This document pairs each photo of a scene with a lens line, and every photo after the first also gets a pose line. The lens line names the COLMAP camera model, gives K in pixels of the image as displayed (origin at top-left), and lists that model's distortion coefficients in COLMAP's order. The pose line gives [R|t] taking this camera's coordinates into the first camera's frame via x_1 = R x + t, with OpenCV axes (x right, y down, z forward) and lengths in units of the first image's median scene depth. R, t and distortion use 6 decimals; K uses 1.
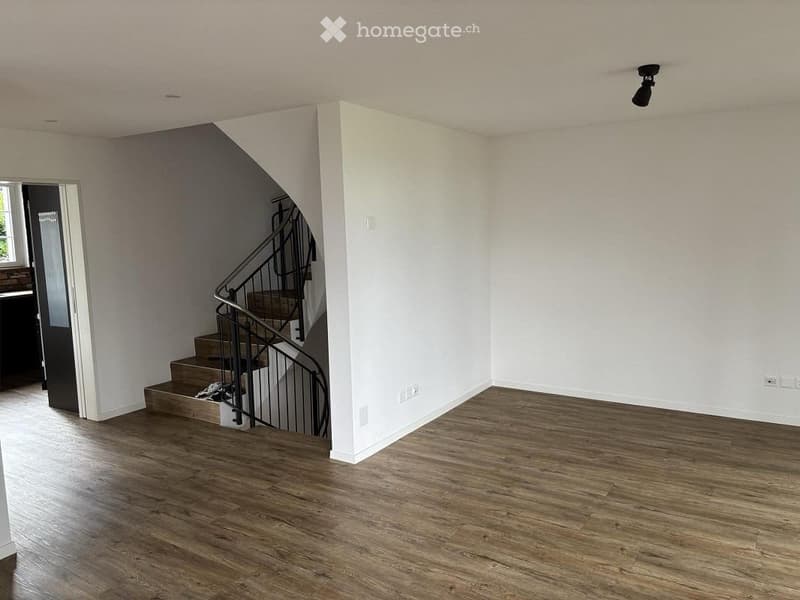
lens RADIAL K [[602.2, 0, 400.0], [0, 602.2, 300.0], [0, 0, 1]] dist [0.031742, -0.005589]
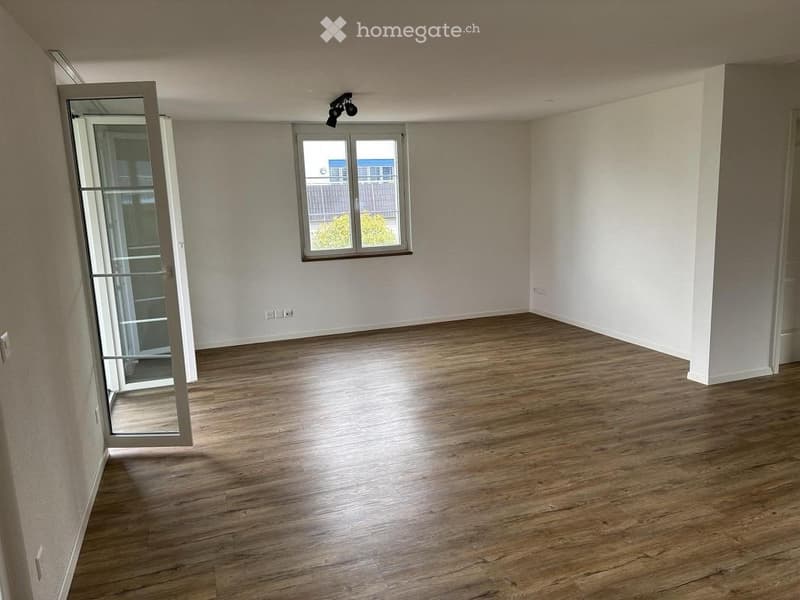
lens RADIAL K [[602.2, 0, 400.0], [0, 602.2, 300.0], [0, 0, 1]] dist [0.031742, -0.005589]
pose [[-0.614322, 0.185143, -0.767027, 0.911063], [-0.037026, 0.964248, 0.262403, -0.155562], [0.788187, 0.189600, -0.585503, 1.145624]]
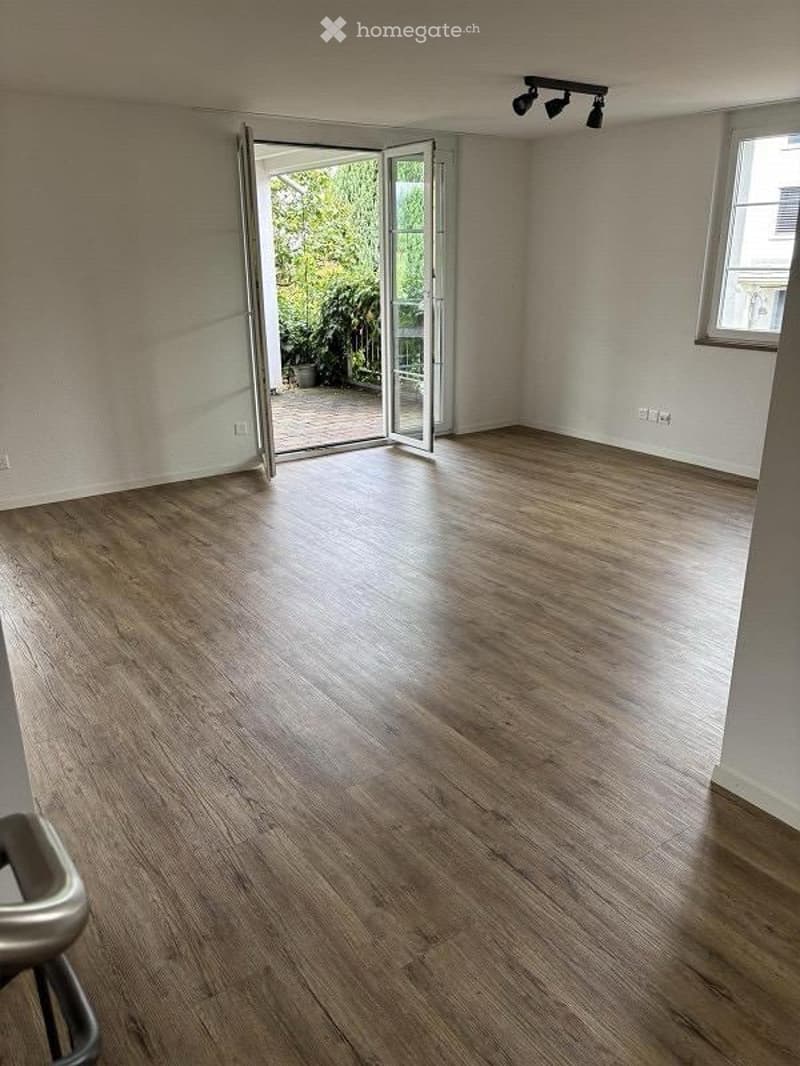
lens RADIAL K [[802.5, 0, 400.0], [0, 802.5, 533.0], [0, 0, 1]] dist [0.031742, -0.005589]
pose [[-0.925724, -0.090573, 0.367194, -0.567922], [0.078278, 0.903991, 0.420325, -0.150230], [-0.370010, 0.417848, -0.829757, 1.537318]]
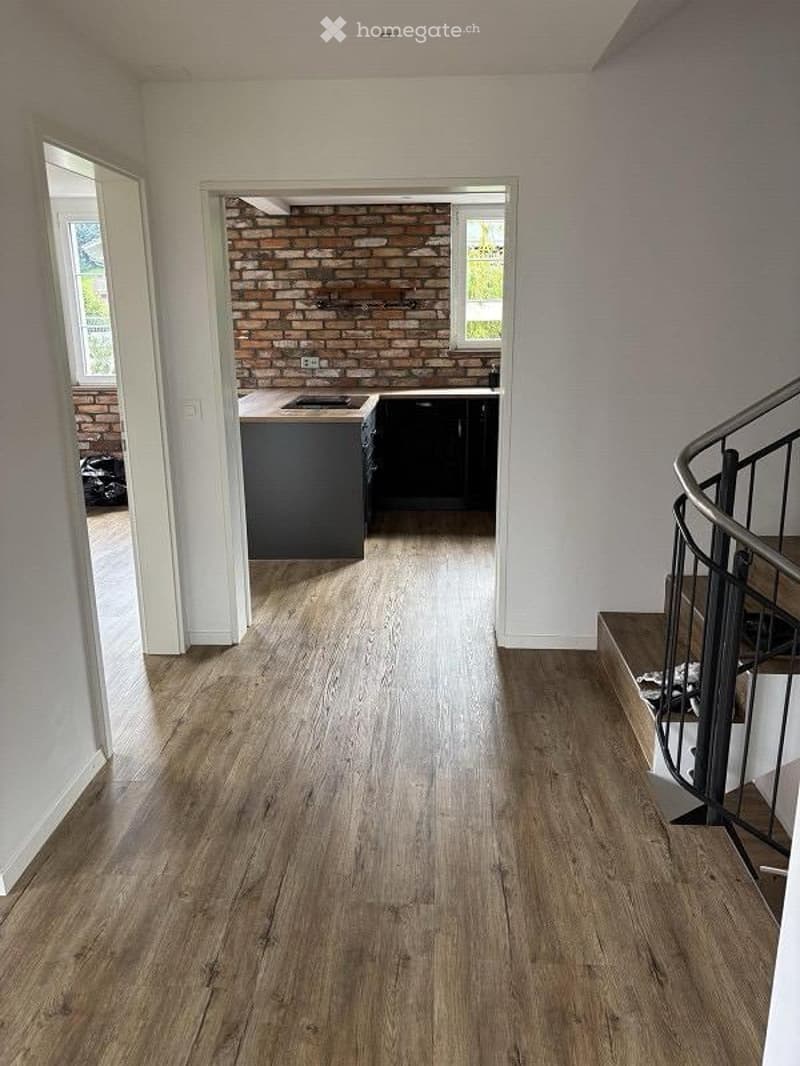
lens RADIAL K [[802.5, 0, 400.0], [0, 802.5, 533.0], [0, 0, 1]] dist [0.031742, -0.005589]
pose [[0.495114, 0.252837, -0.831226, 0.047504], [-0.105317, 0.967131, 0.231445, -0.086797], [0.862421, -0.027049, 0.505468, 0.871042]]
